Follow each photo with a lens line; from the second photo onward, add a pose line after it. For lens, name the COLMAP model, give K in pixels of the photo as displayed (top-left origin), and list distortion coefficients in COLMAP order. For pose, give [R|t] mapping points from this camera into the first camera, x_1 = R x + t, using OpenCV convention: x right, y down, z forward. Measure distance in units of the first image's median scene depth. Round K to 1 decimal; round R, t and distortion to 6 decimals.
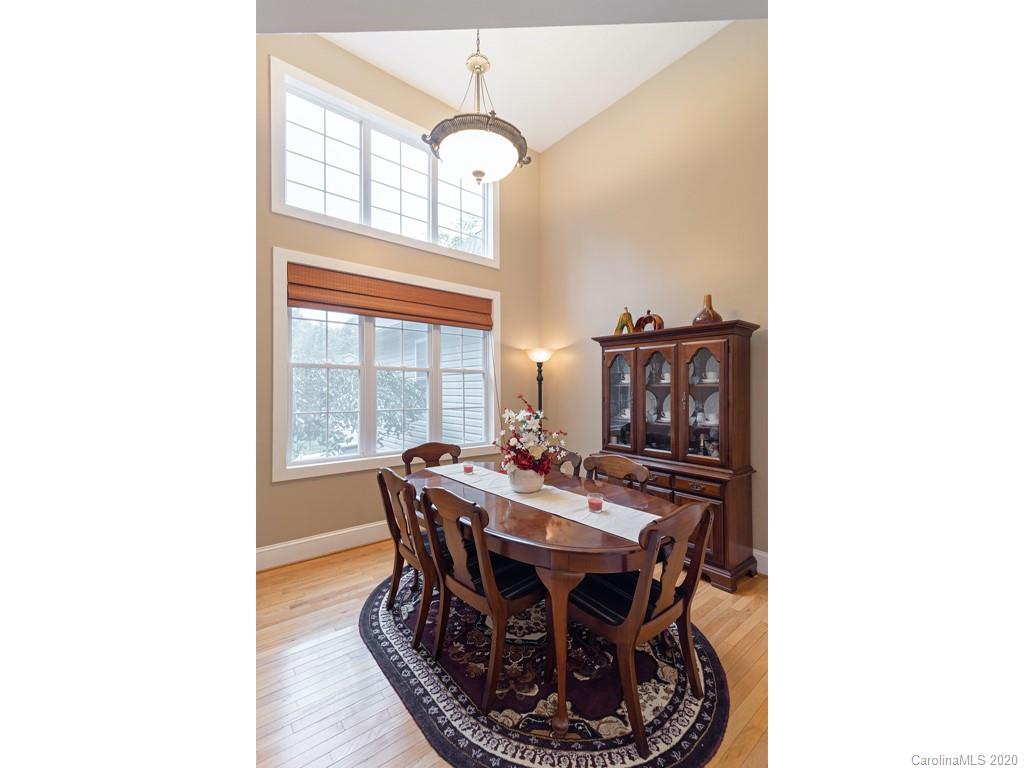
lens RADIAL K [[504.4, 0, 547.6], [0, 504.4, 367.3], [0, 0, 1]] dist [0.013431, -0.002062]
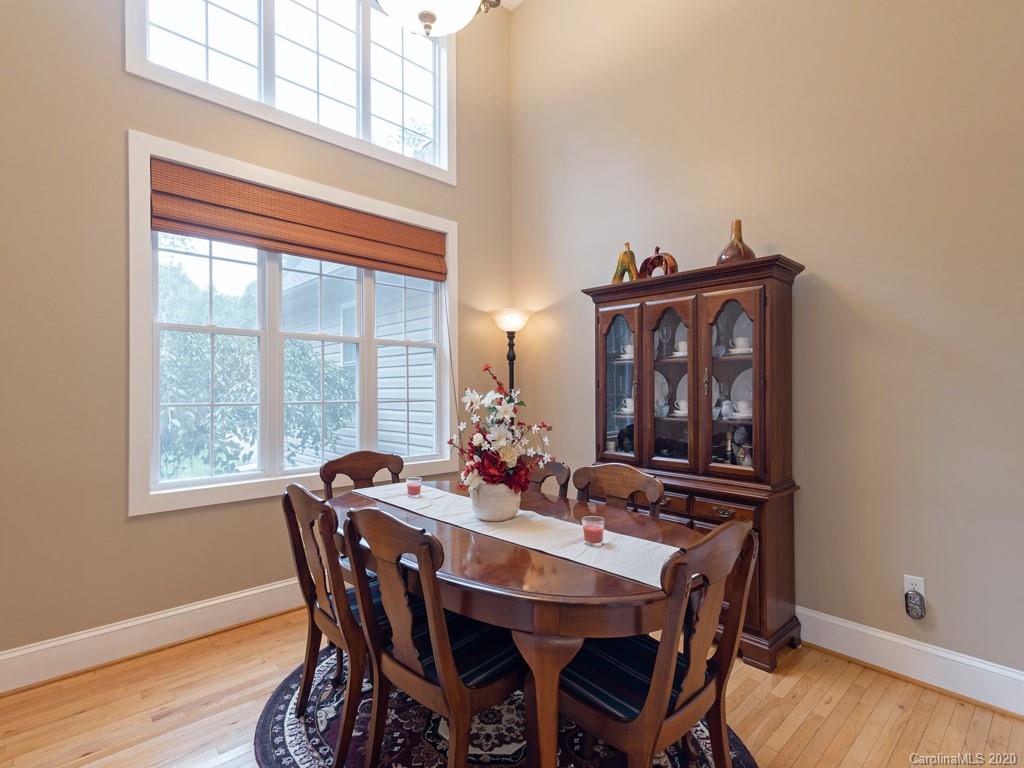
lens RADIAL K [[504.4, 0, 511.6], [0, 504.4, 388.1], [0, 0, 1]] dist [0.013431, -0.002062]
pose [[0.998986, -0.026136, 0.036662, -0.041680], [0.031627, 0.986895, -0.158237, 0.179488], [-0.032046, 0.159236, 0.986720, 0.269491]]
